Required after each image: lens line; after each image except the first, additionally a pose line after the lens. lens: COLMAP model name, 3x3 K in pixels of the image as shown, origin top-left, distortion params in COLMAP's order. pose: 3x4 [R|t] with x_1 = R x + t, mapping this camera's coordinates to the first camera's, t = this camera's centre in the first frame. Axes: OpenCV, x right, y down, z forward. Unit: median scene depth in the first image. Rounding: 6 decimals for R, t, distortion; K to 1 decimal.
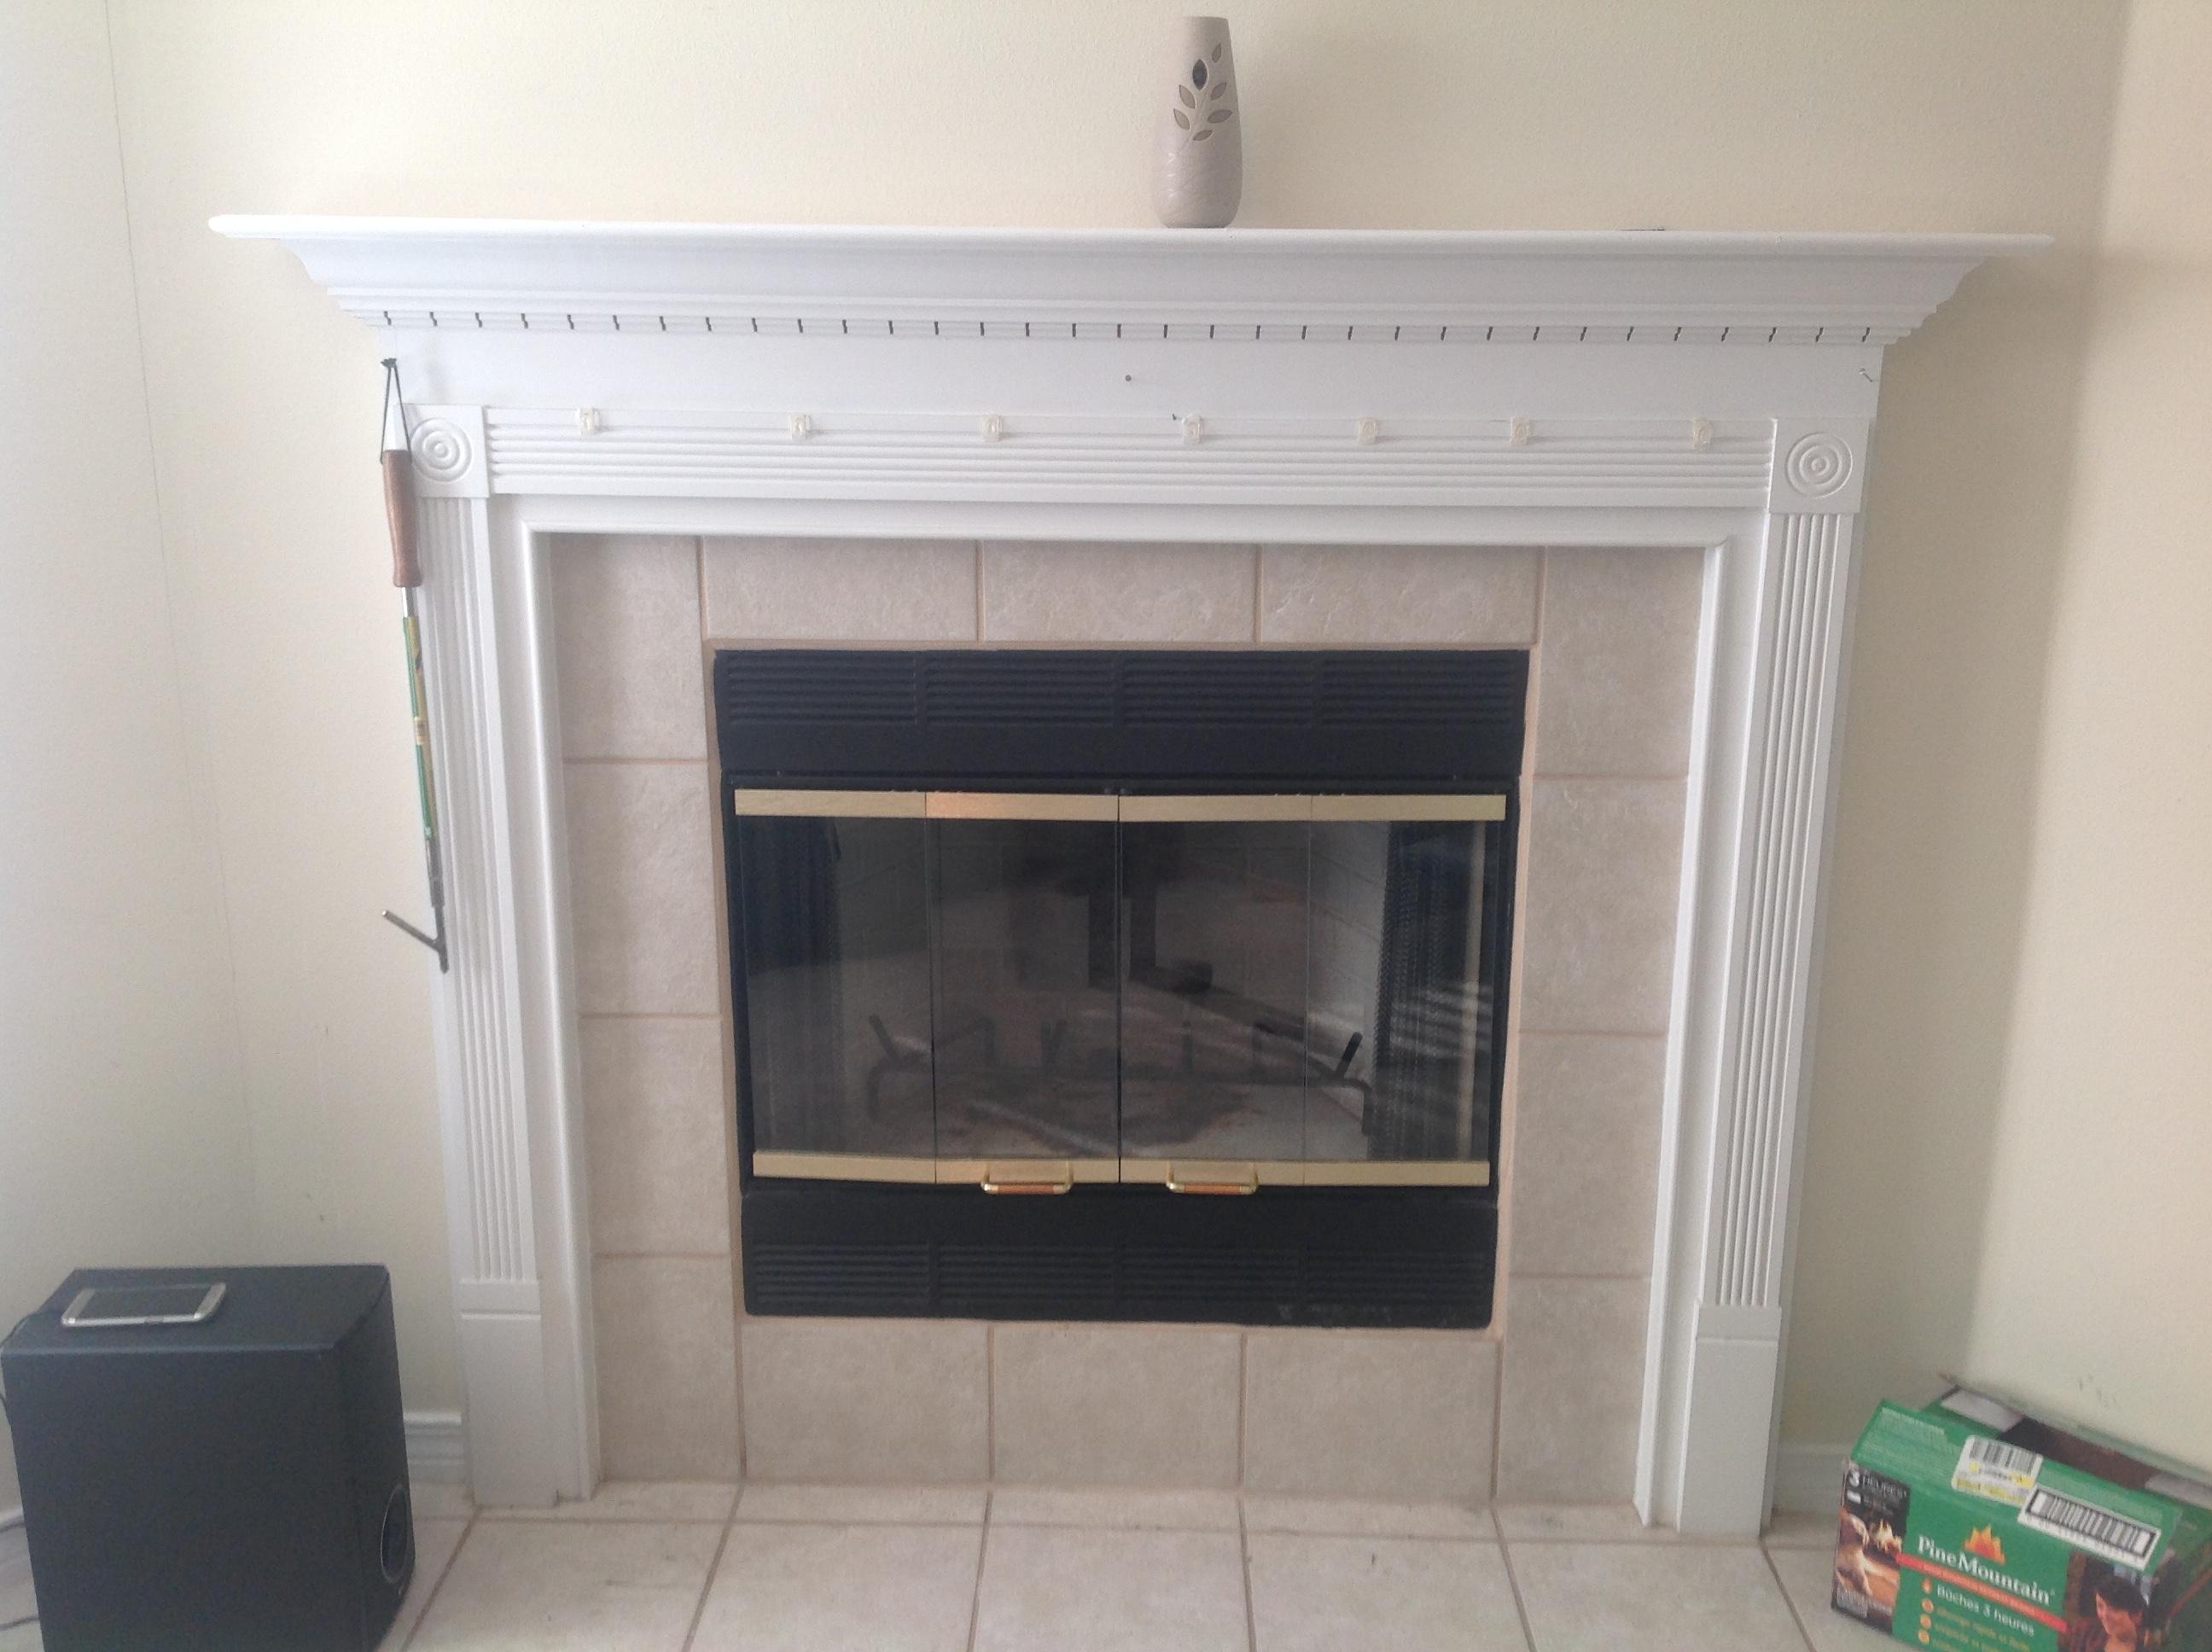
lens RADIAL K [[2091.2, 0, 1076.2], [0, 2091.2, 849.9], [0, 0, 1]] dist [0.123392, -0.286295]
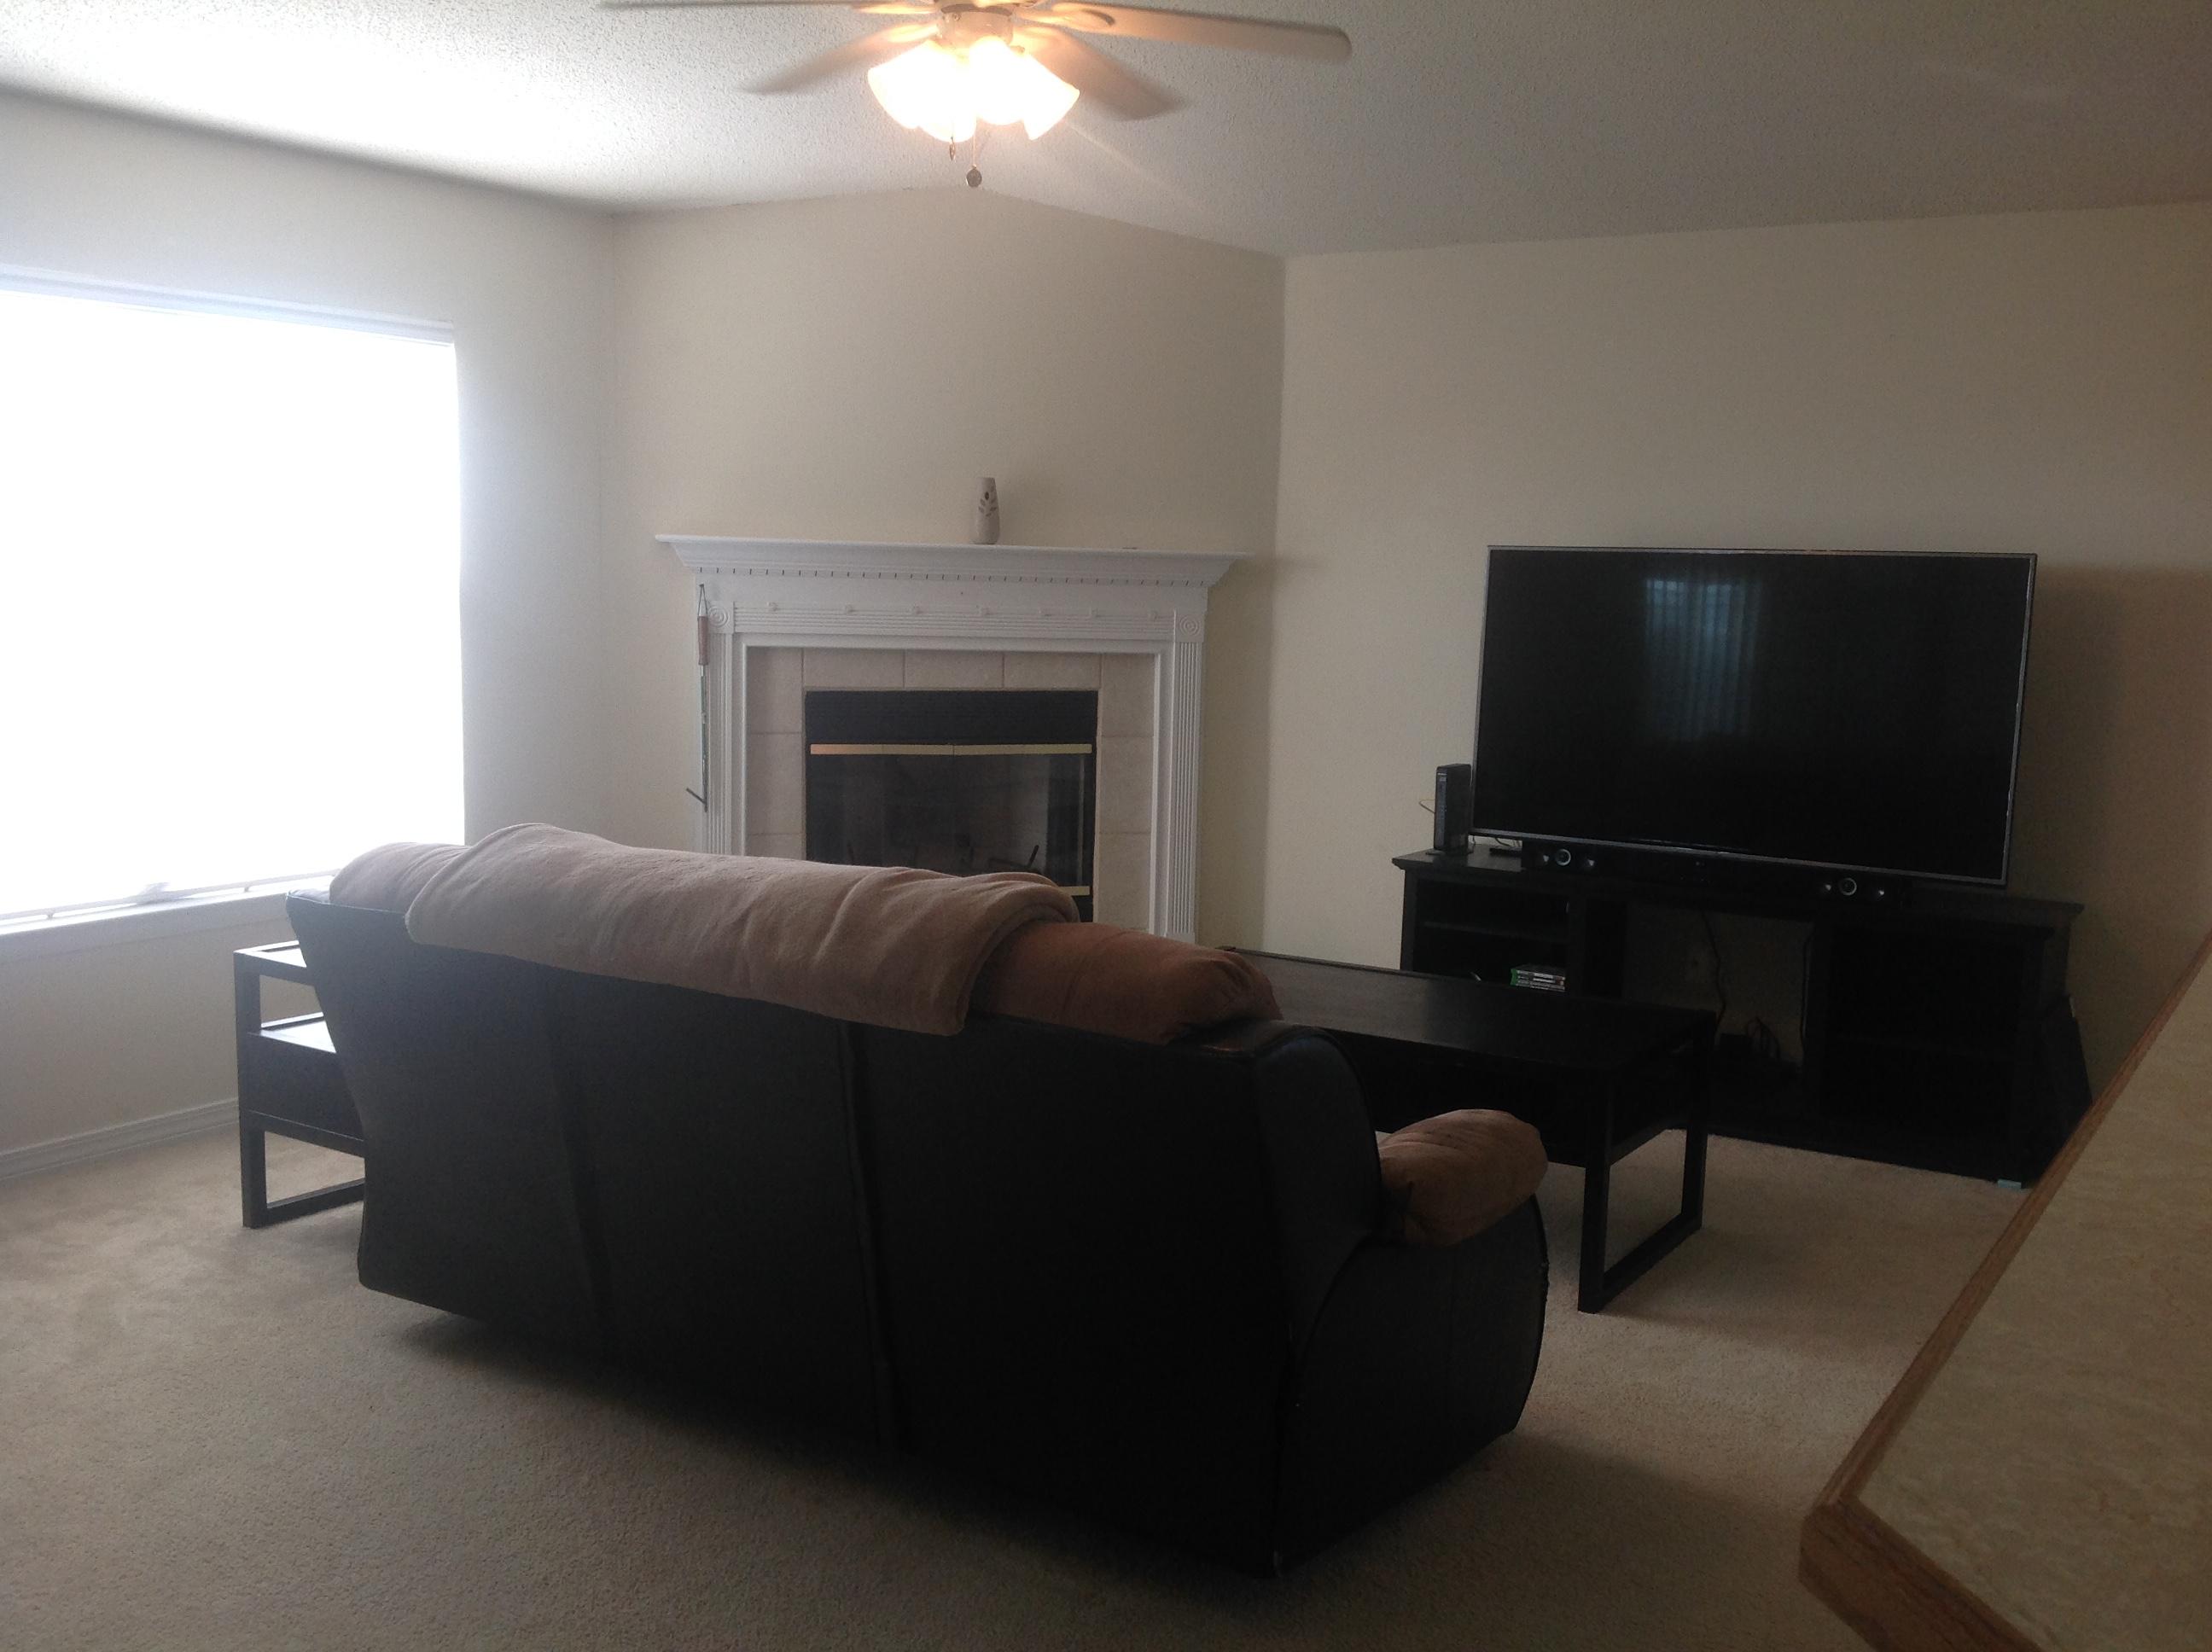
lens RADIAL K [[2059.1, 0, 1088.6], [0, 2059.1, 849.7], [0, 0, 1]] dist [0.143898, -0.267442]
pose [[0.968118, -0.019754, 0.249714, -0.502001], [0.047261, 0.993386, -0.104644, 0.414224], [-0.245995, 0.113110, 0.962649, -1.669807]]
